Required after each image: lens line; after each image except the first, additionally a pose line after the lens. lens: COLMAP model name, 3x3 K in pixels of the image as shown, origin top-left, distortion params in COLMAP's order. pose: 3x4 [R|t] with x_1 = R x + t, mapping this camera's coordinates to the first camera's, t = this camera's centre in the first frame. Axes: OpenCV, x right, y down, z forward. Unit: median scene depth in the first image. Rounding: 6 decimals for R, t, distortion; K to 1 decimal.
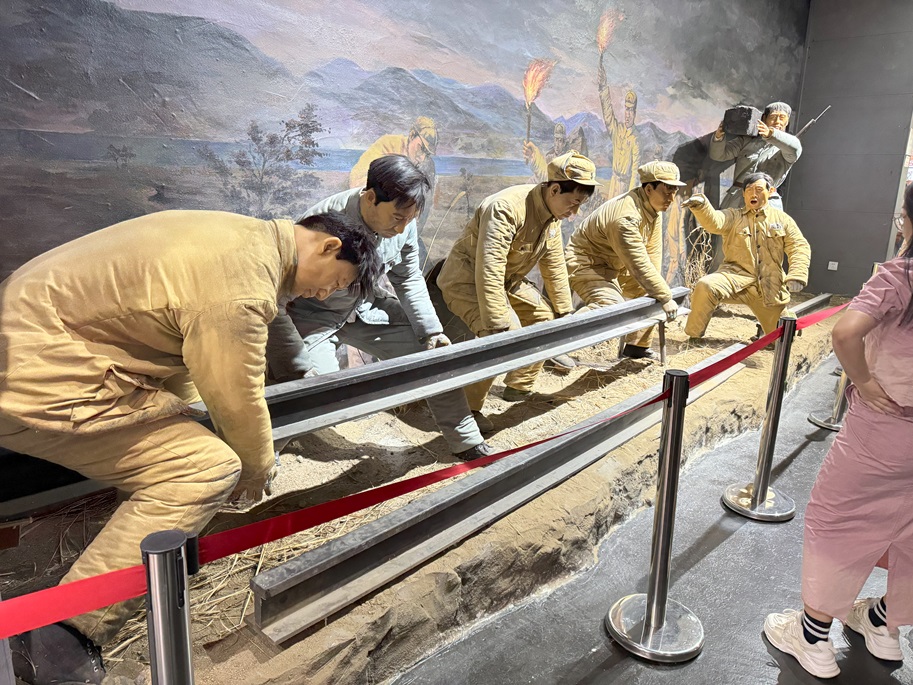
lens RADIAL K [[649.1, 0, 456.5], [0, 649.1, 342.5], [0, 0, 1]] dist [0.039269, -0.041124]
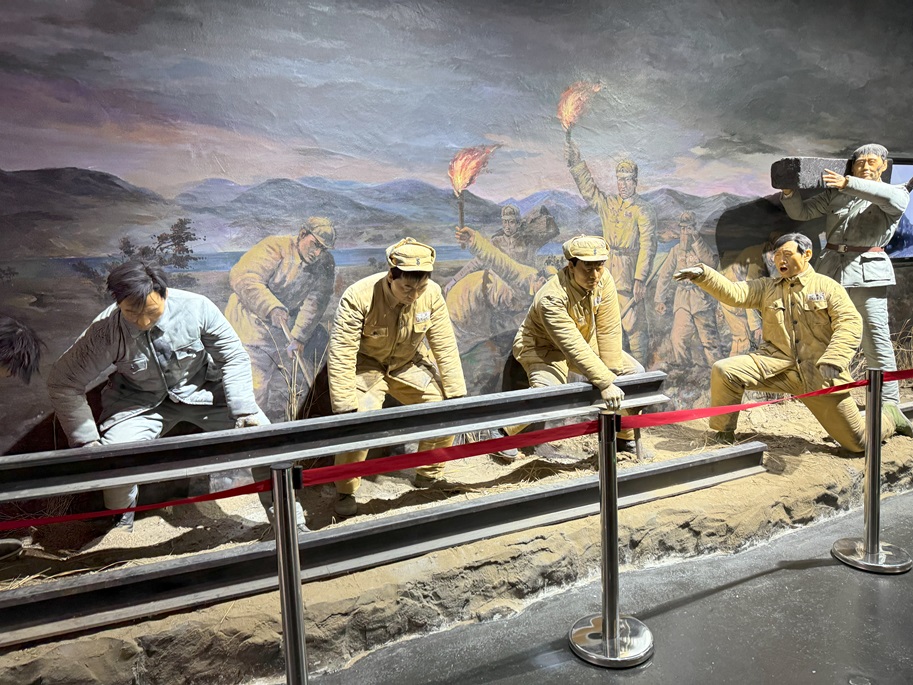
lens RADIAL K [[657.4, 0, 459.4], [0, 657.4, 326.4], [0, 0, 1]] dist [0.091769, -0.118321]
pose [[0.904298, -0.020114, -0.426427, 0.594280], [-0.040088, 0.990475, -0.131731, -0.021539], [0.425014, 0.136219, 0.894878, 0.112099]]
